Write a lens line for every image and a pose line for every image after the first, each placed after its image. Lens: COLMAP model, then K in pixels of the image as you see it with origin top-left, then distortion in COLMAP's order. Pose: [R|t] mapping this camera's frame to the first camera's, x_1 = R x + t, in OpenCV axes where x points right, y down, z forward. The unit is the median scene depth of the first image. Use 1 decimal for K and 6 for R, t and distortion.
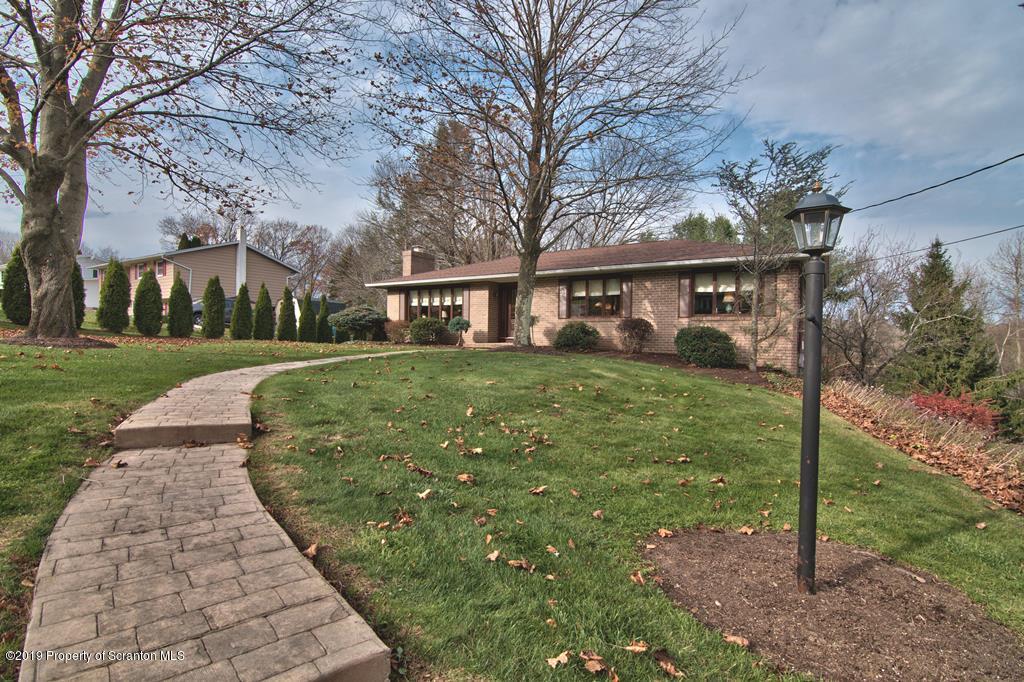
lens RADIAL K [[493.2, 0, 512.0], [0, 493.2, 341.0], [0, 0, 1]] dist [-0.000738, -0.000081]
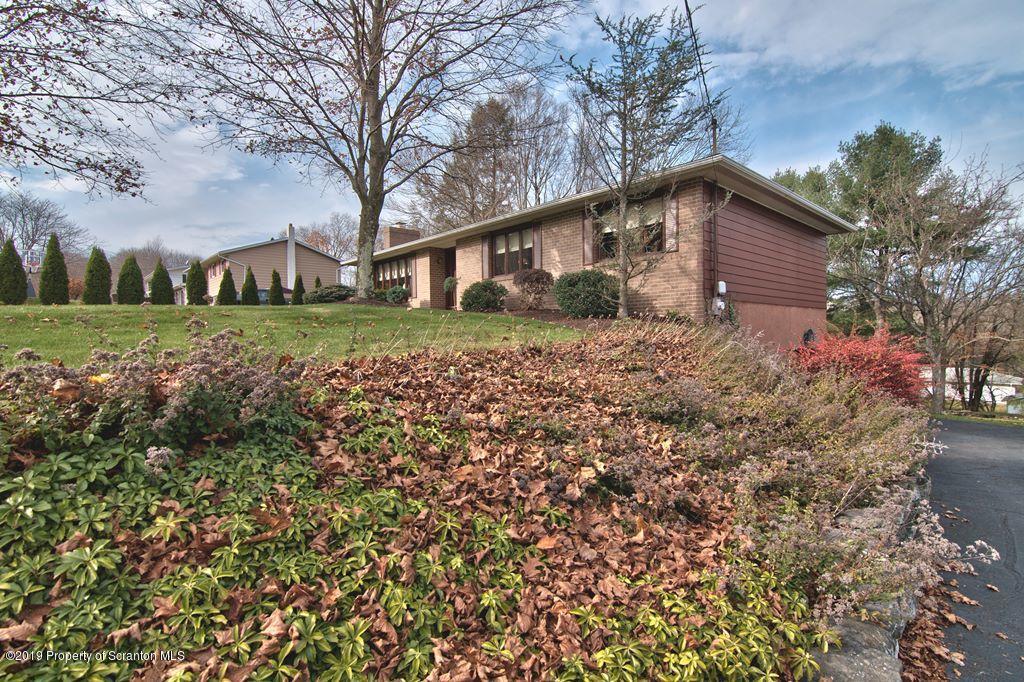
lens RADIAL K [[493.2, 0, 512.0], [0, 493.2, 341.0], [0, 0, 1]] dist [-0.000738, -0.000081]
pose [[0.961153, -0.024846, -0.274895, 0.393014], [0.027739, 0.999593, 0.006642, 0.062926], [0.274618, -0.014010, 0.961451, 0.143818]]
